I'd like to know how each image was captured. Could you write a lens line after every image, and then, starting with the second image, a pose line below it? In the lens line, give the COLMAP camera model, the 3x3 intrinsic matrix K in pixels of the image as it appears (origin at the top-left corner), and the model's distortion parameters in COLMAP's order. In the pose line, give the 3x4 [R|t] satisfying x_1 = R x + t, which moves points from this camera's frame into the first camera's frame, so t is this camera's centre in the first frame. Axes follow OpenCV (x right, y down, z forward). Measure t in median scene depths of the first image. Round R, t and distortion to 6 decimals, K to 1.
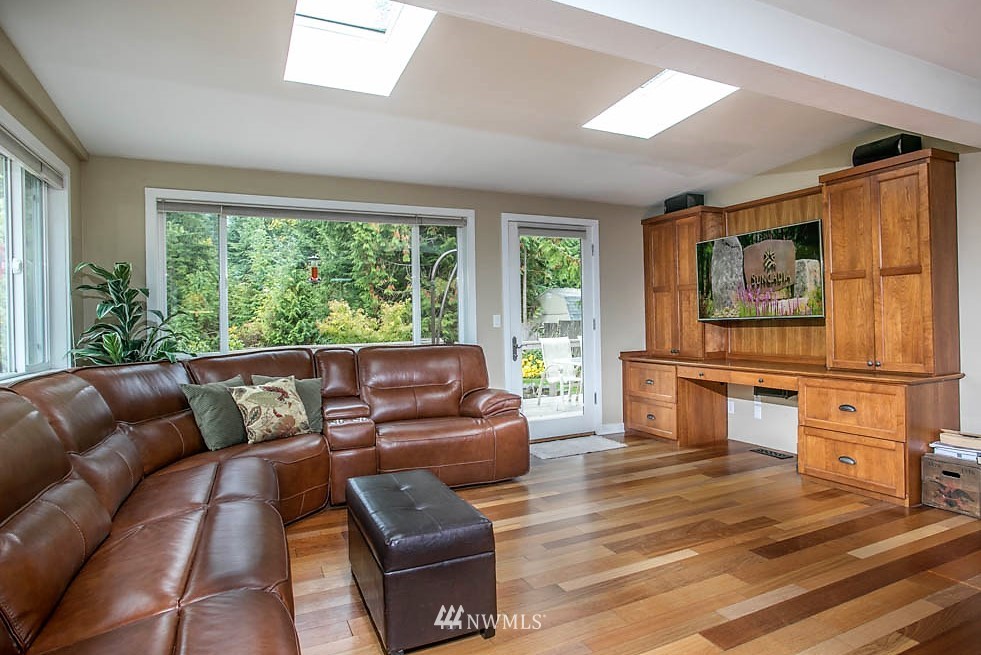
lens RADIAL K [[552.1, 0, 490.5], [0, 552.1, 327.5], [0, 0, 1]] dist [-0.004326, -0.000273]
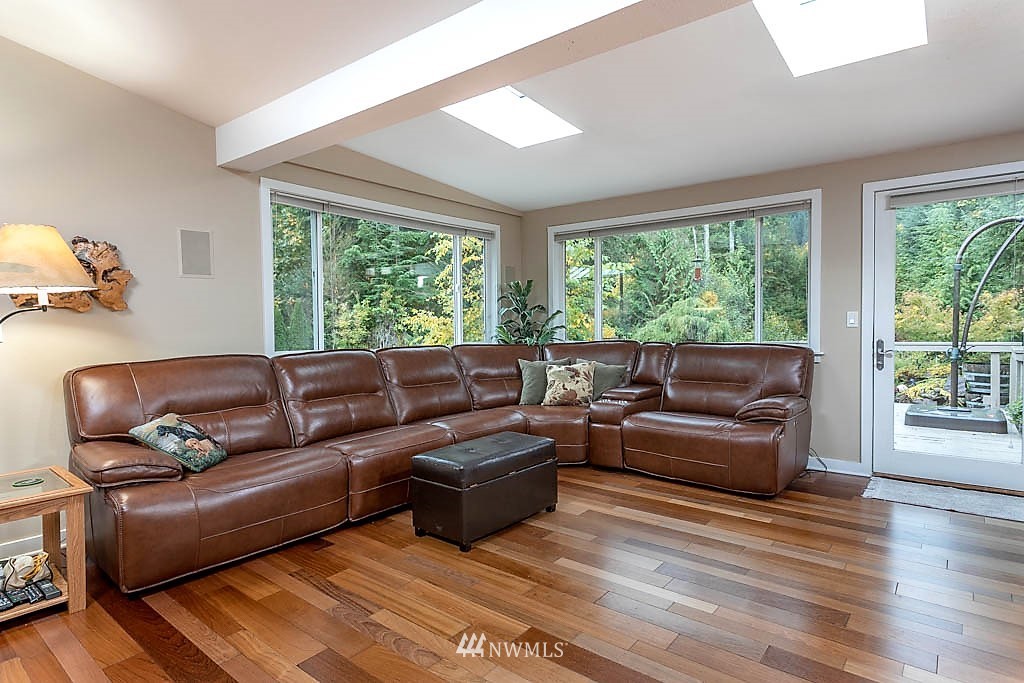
lens RADIAL K [[536.6, 0, 542.7], [0, 536.6, 339.2], [0, 0, 1]] dist [0.025398, -0.000055]
pose [[0.498194, 0.043011, -0.865998, 0.477999], [-0.010911, 0.999001, 0.043340, -0.011617], [0.866997, -0.012143, 0.498166, 0.200725]]
